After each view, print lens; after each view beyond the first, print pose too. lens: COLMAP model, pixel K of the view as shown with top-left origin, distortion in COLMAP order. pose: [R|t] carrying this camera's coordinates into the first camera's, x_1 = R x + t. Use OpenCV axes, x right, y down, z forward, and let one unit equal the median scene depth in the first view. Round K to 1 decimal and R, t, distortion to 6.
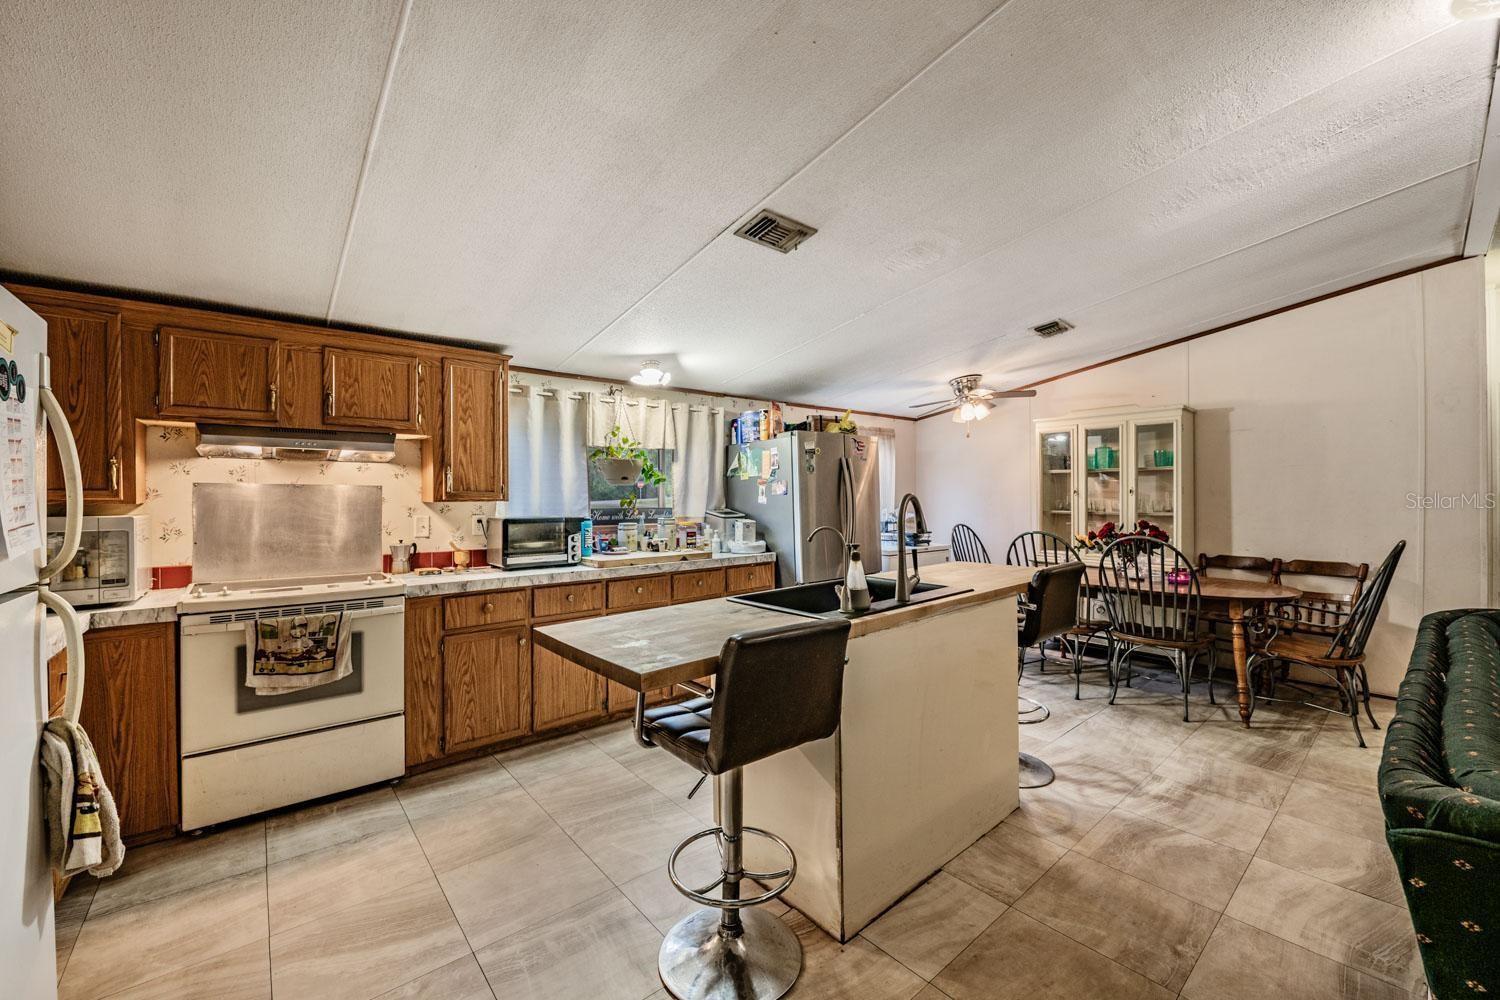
lens RADIAL K [[591.5, 0, 749.6], [0, 591.5, 495.1], [0, 0, 1]] dist [-0.010275, -0.000821]
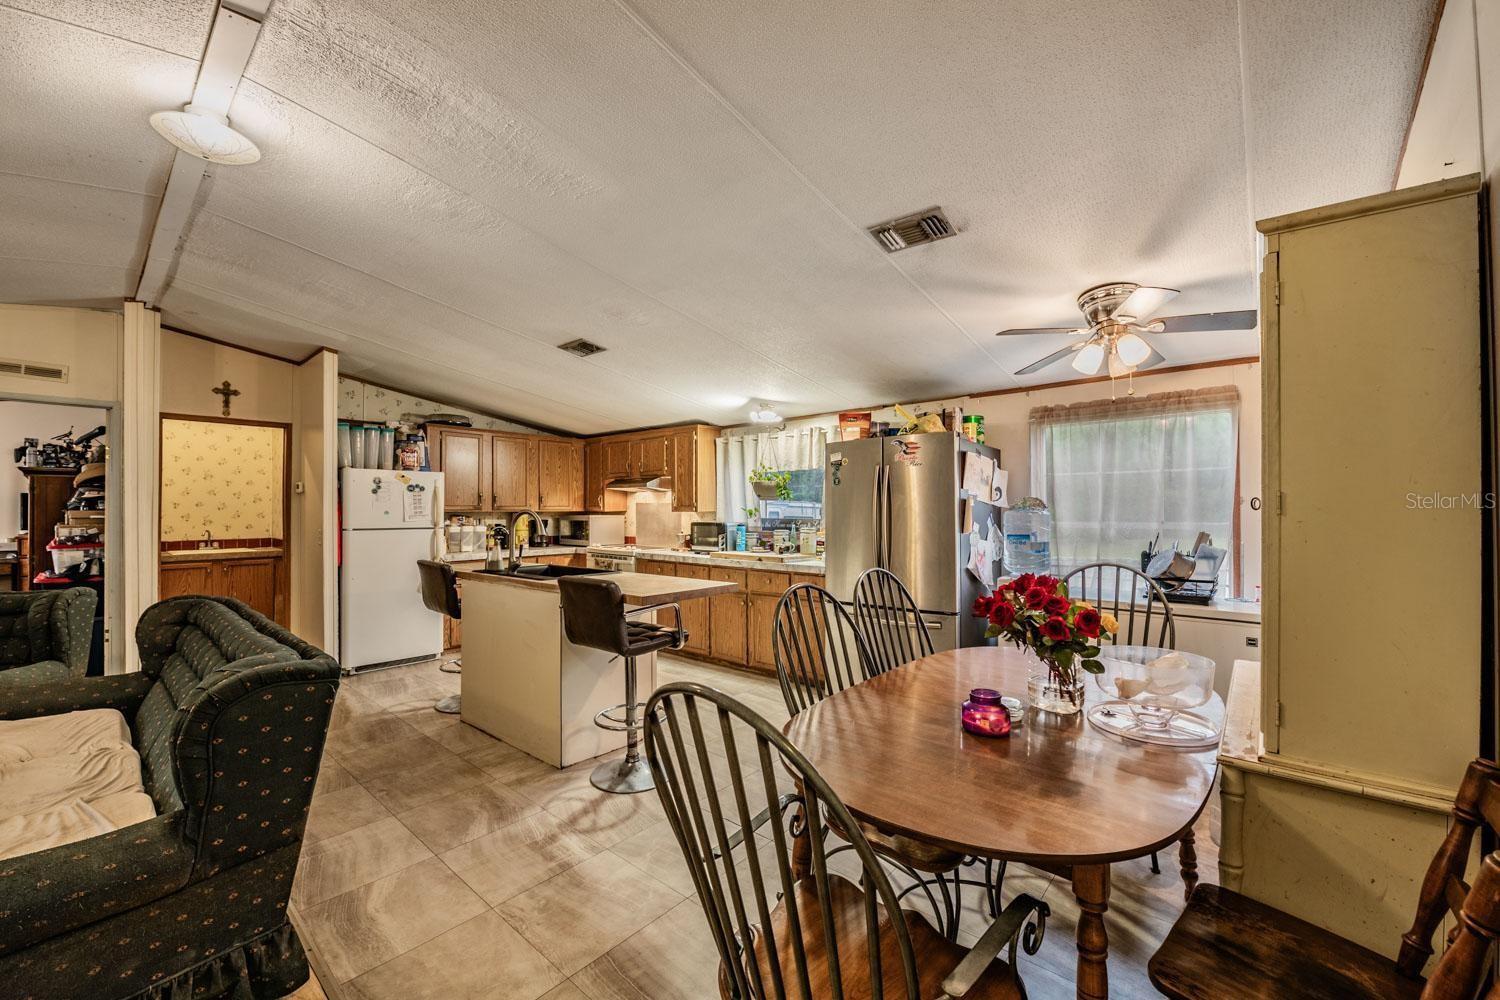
lens RADIAL K [[596.7, 0, 751.4], [0, 596.7, 502.5], [0, 0, 1]] dist [-0.009012, -0.000440]
pose [[0.156651, -0.004447, -0.987644, 1.301844], [0.003063, 0.999987, -0.004017, -0.009238], [0.987649, -0.002396, 0.156663, 0.902010]]
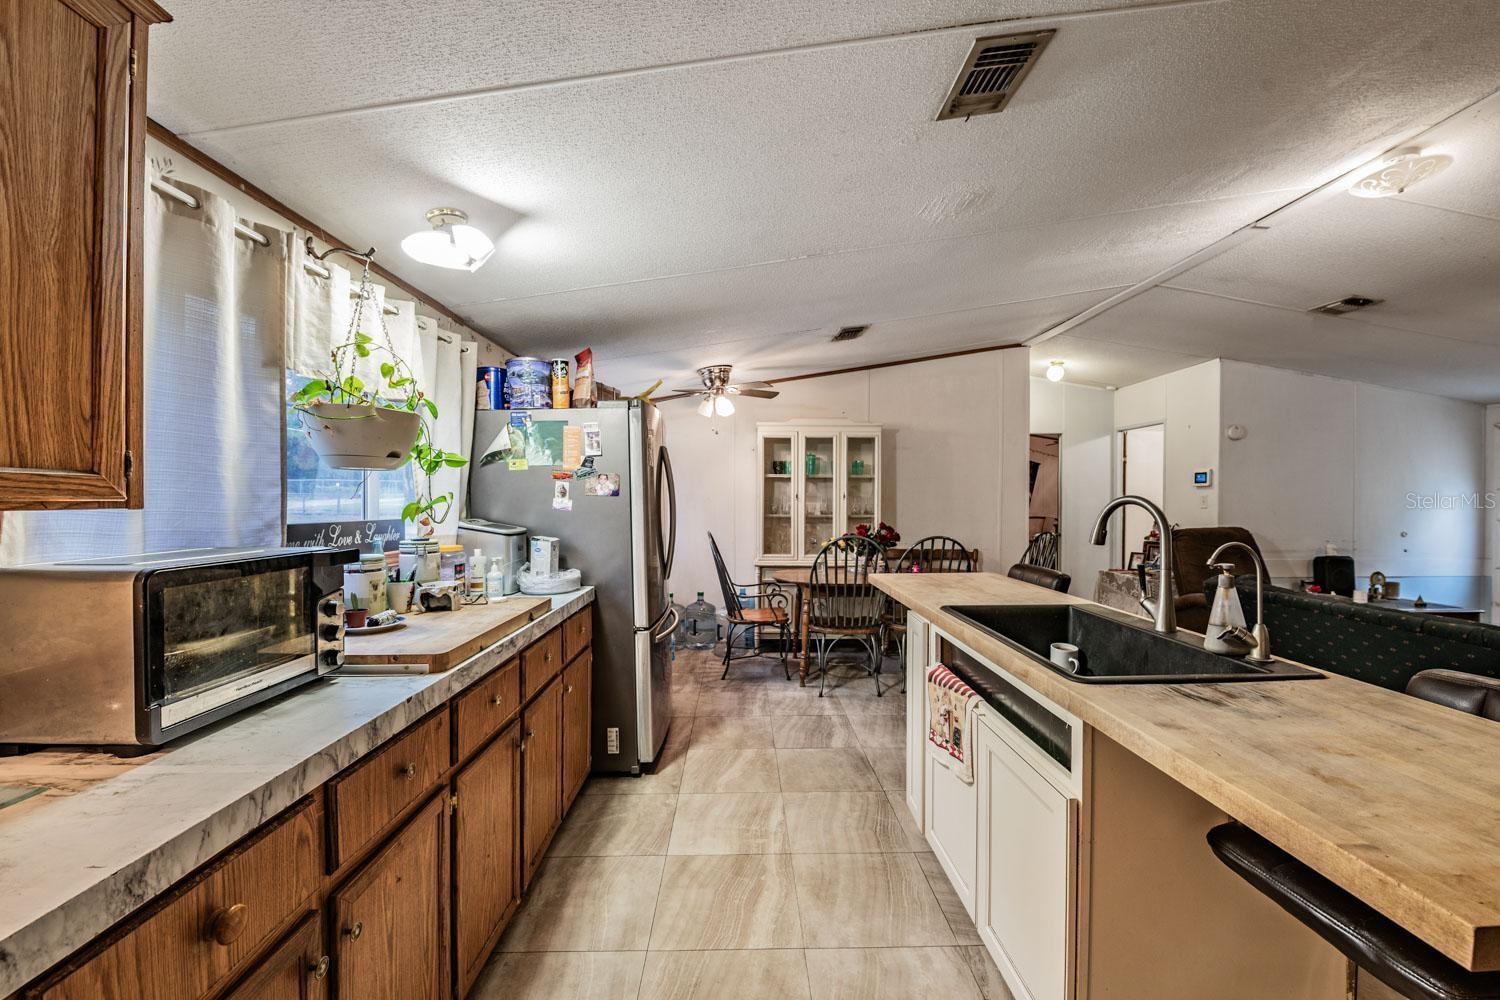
lens RADIAL K [[592.2, 0, 754.8], [0, 592.2, 502.4], [0, 0, 1]] dist [-0.010662, -0.000307]
pose [[0.625365, 0.002015, 0.780329, -0.451932], [-0.006279, 0.999977, 0.002450, 0.004915], [-0.780307, -0.006432, 0.625364, 0.599359]]
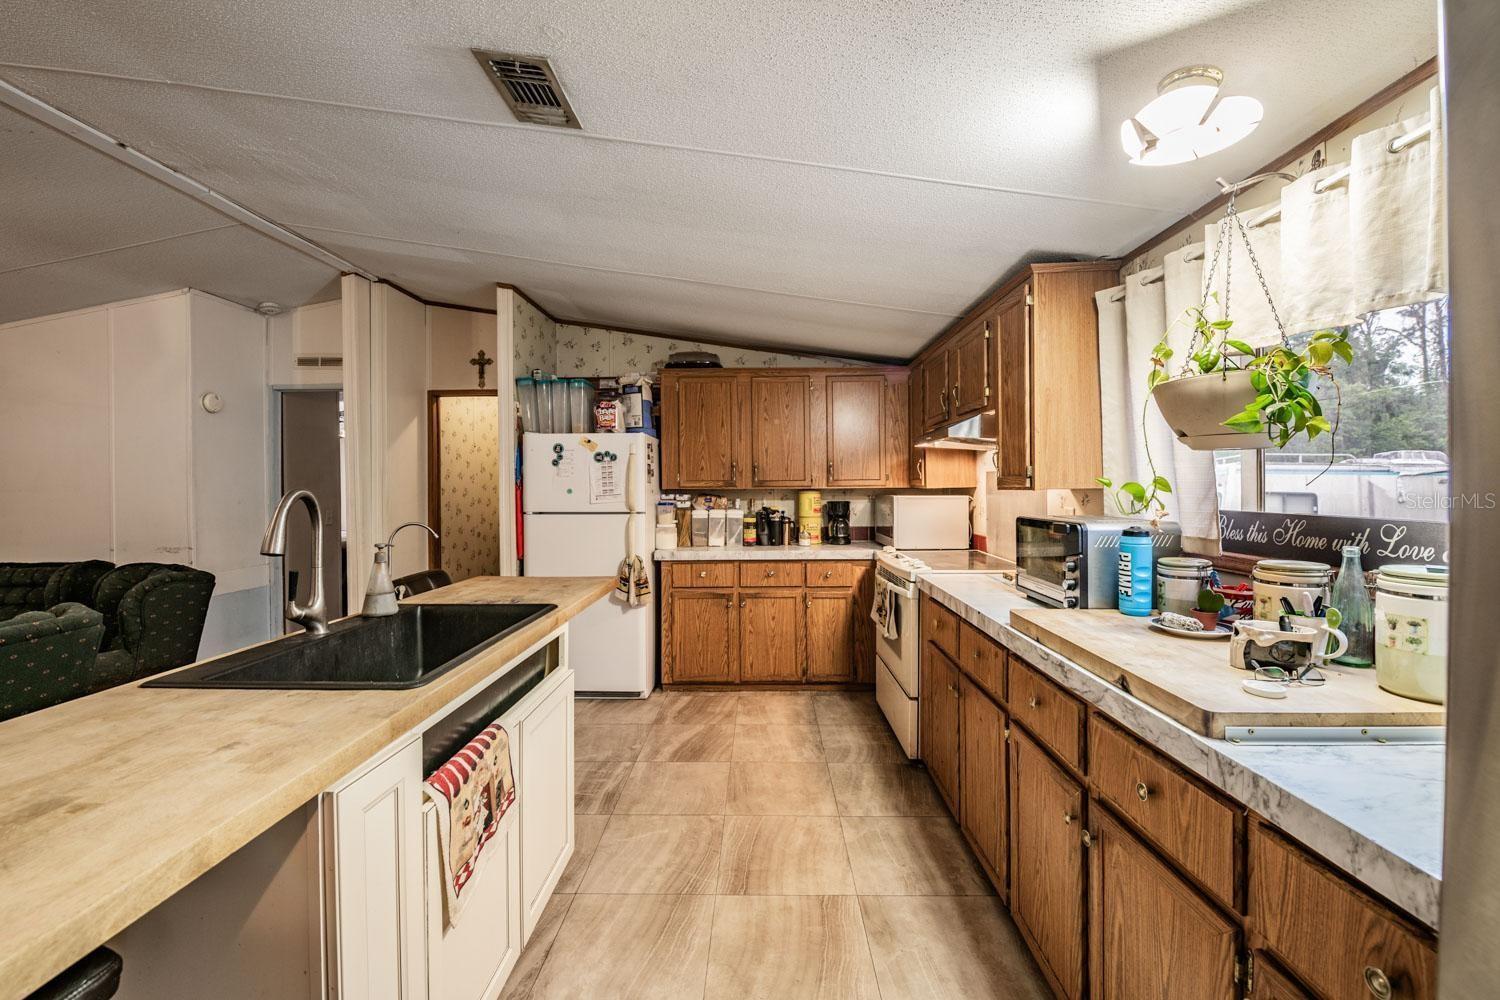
lens RADIAL K [[594.8, 0, 751.8], [0, 594.8, 487.8], [0, 0, 1]] dist [-0.013710, -0.000336]
pose [[-0.658329, 0.012982, -0.752618, 0.291369], [0.013473, 0.999894, 0.005462, -0.000075], [0.752609, -0.006544, -0.658435, 1.216842]]
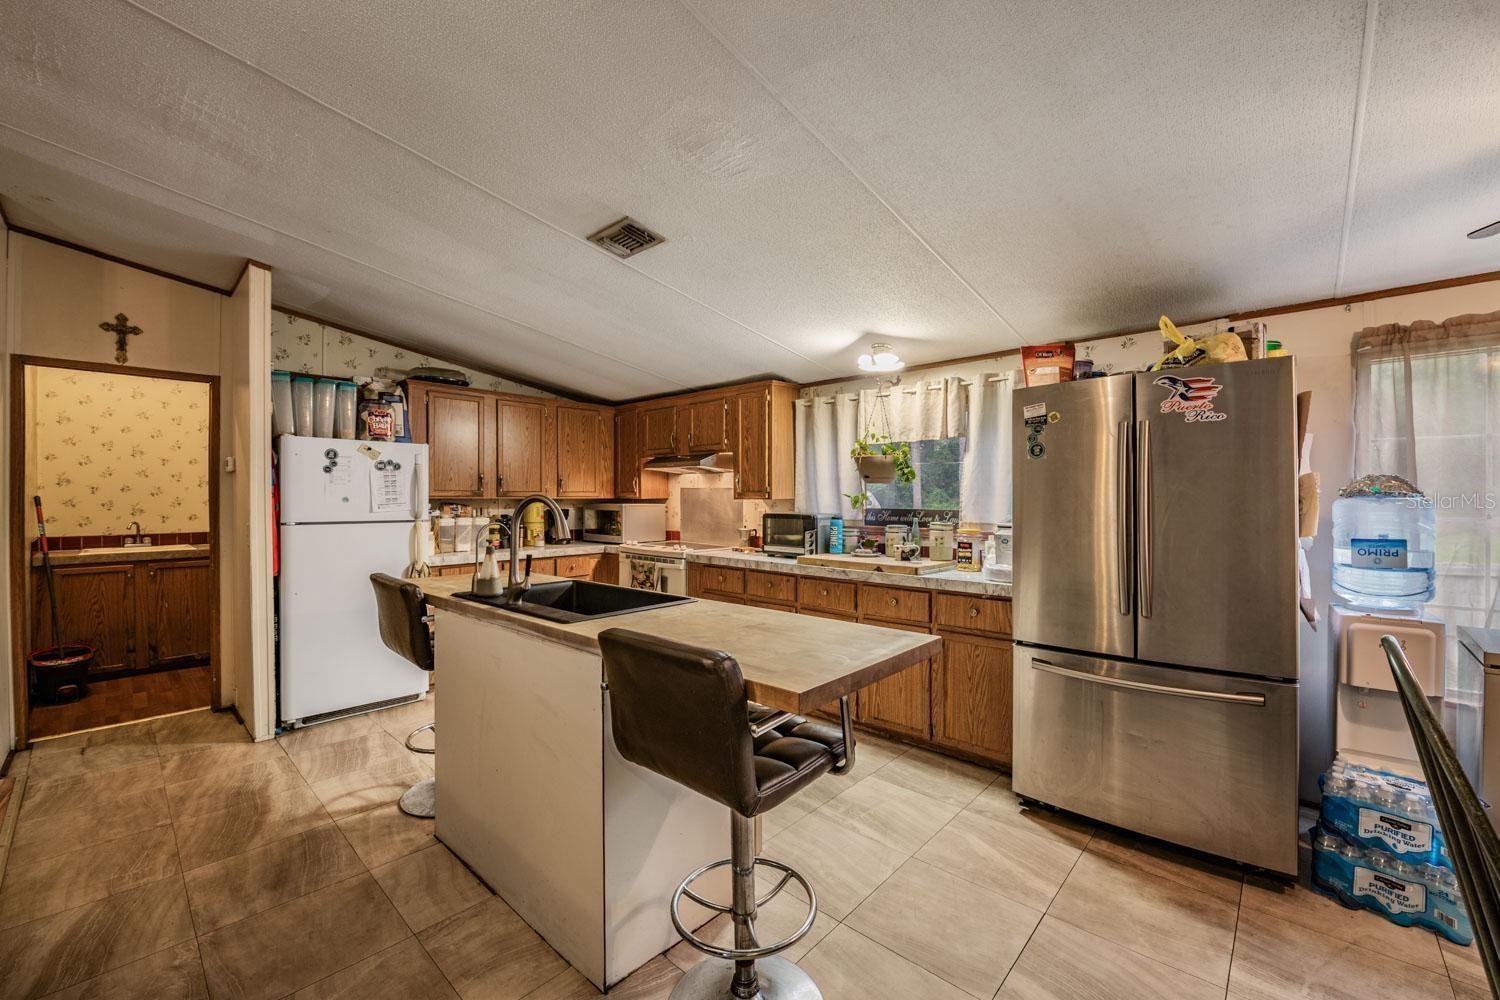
lens RADIAL K [[597.9, 0, 752.1], [0, 597.9, 499.4], [0, 0, 1]] dist [-0.011368, -0.002332]
pose [[0.131459, 0.010131, -0.991270, 0.828697], [0.001375, 0.999945, 0.010402, -0.002918], [0.991321, -0.002731, 0.131437, 0.810430]]
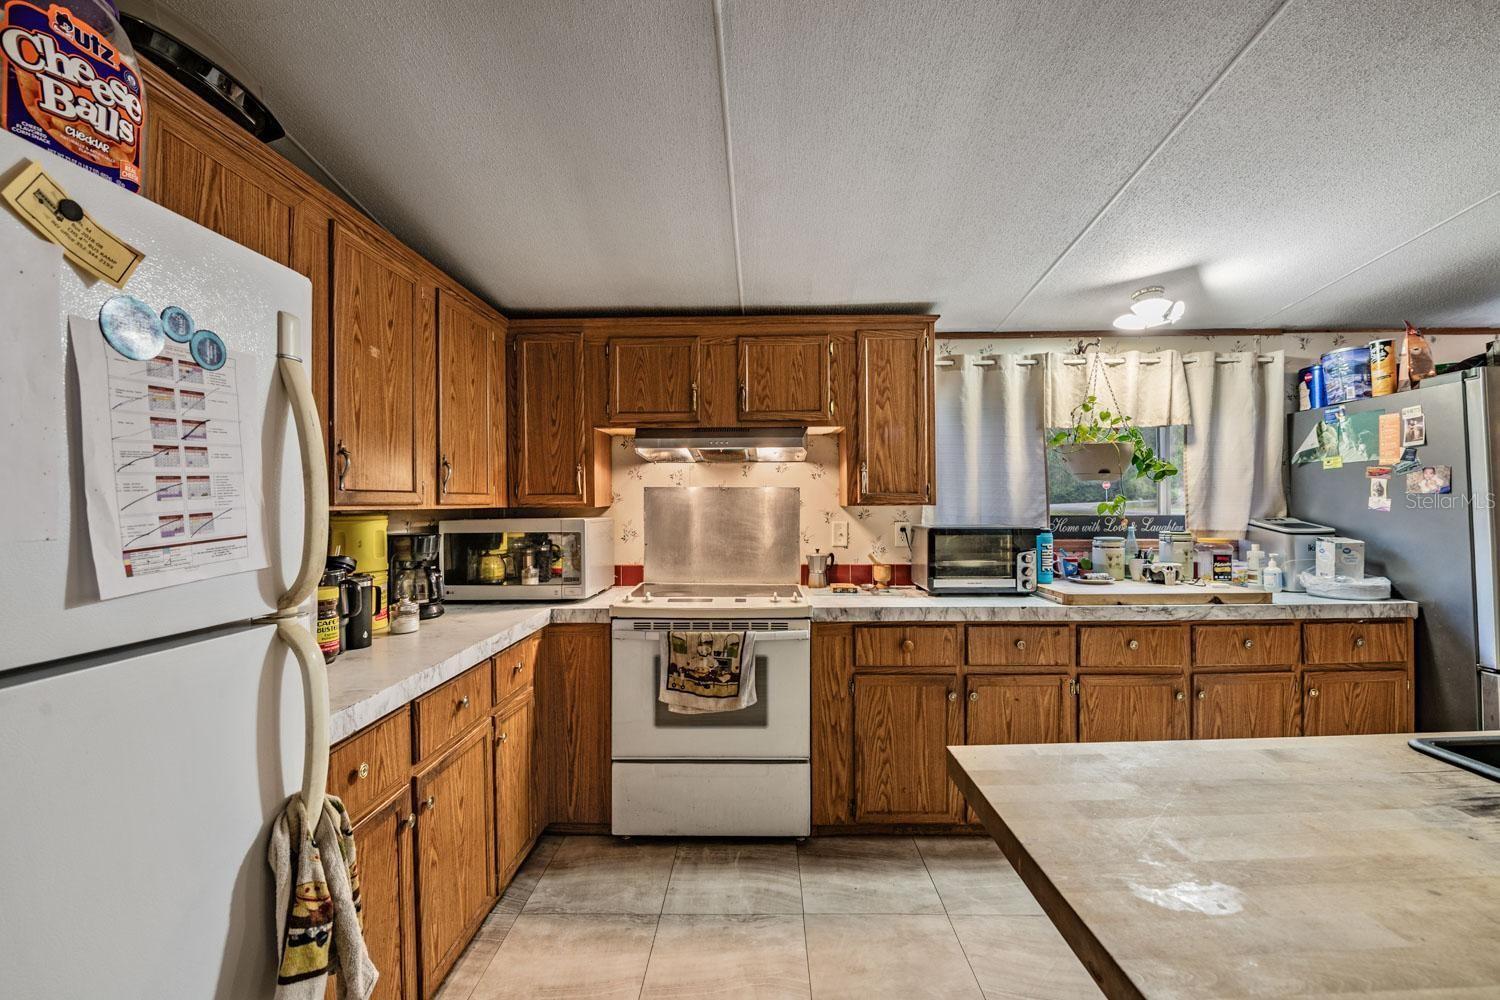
lens RADIAL K [[597.9, 0, 752.1], [0, 597.9, 499.4], [0, 0, 1]] dist [-0.011368, -0.002332]
pose [[0.753338, -0.003556, -0.657624, -0.078879], [0.004939, 0.999988, 0.000250, 0.001509], [0.657615, -0.003437, 0.753346, 0.262158]]
